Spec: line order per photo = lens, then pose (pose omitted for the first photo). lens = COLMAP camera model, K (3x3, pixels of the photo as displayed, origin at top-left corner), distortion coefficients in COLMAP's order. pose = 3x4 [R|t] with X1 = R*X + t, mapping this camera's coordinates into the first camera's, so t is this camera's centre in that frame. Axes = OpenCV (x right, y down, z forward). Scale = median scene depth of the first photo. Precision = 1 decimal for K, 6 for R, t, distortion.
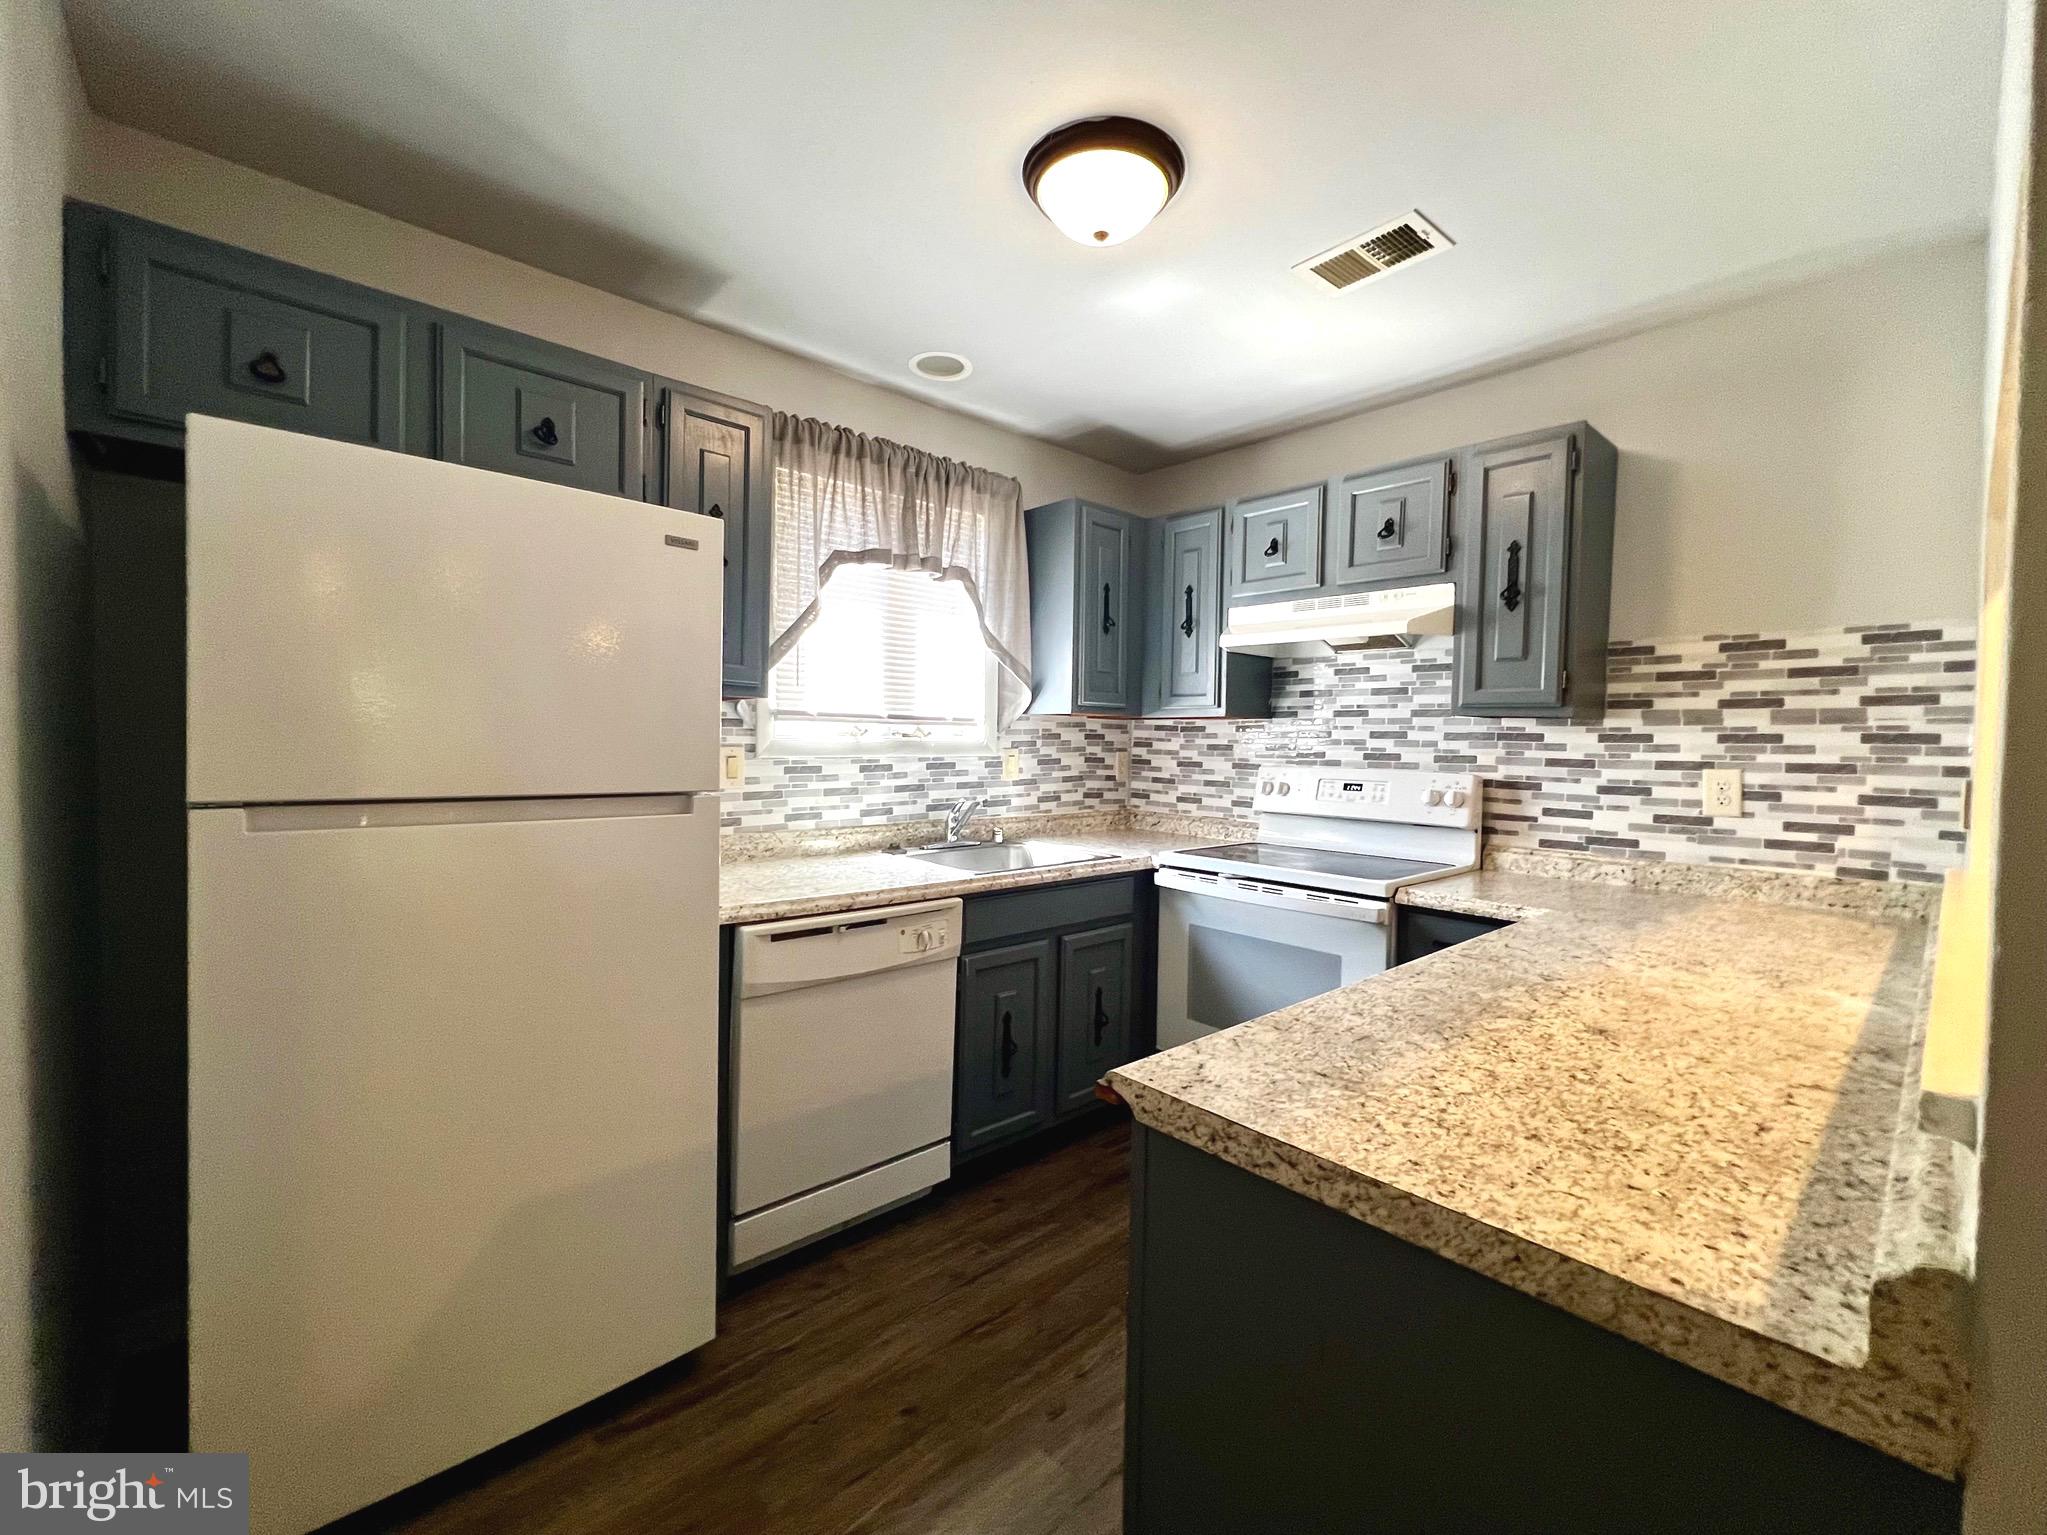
lens RADIAL K [[826.8, 0, 1005.4], [0, 826.8, 765.8], [0, 0, 1]] dist [-0.003707, 0.000958]
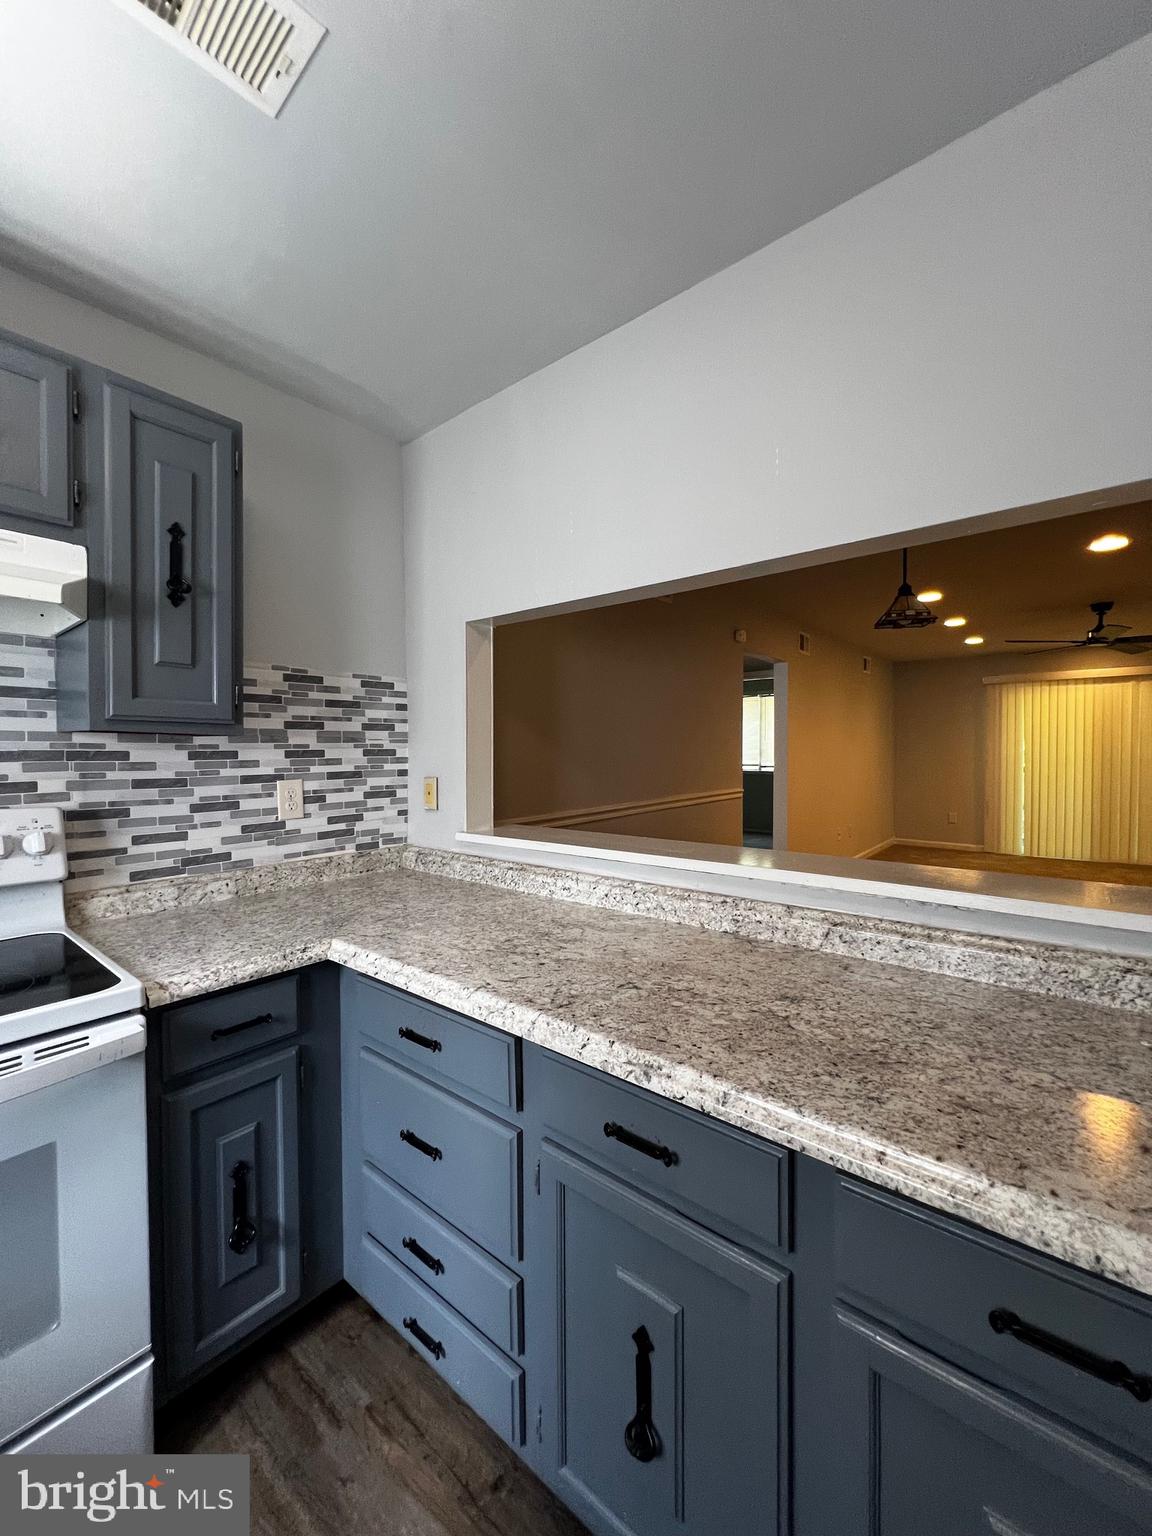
lens RADIAL K [[620.4, 0, 566.4], [0, 620.4, 764.0], [0, 0, 1]] dist [-0.003707, 0.000958]
pose [[-0.162344, -0.040277, 0.985912, -0.077526], [0.031237, 0.998456, 0.045933, -0.047845], [-0.986240, 0.038254, -0.160835, 0.756683]]
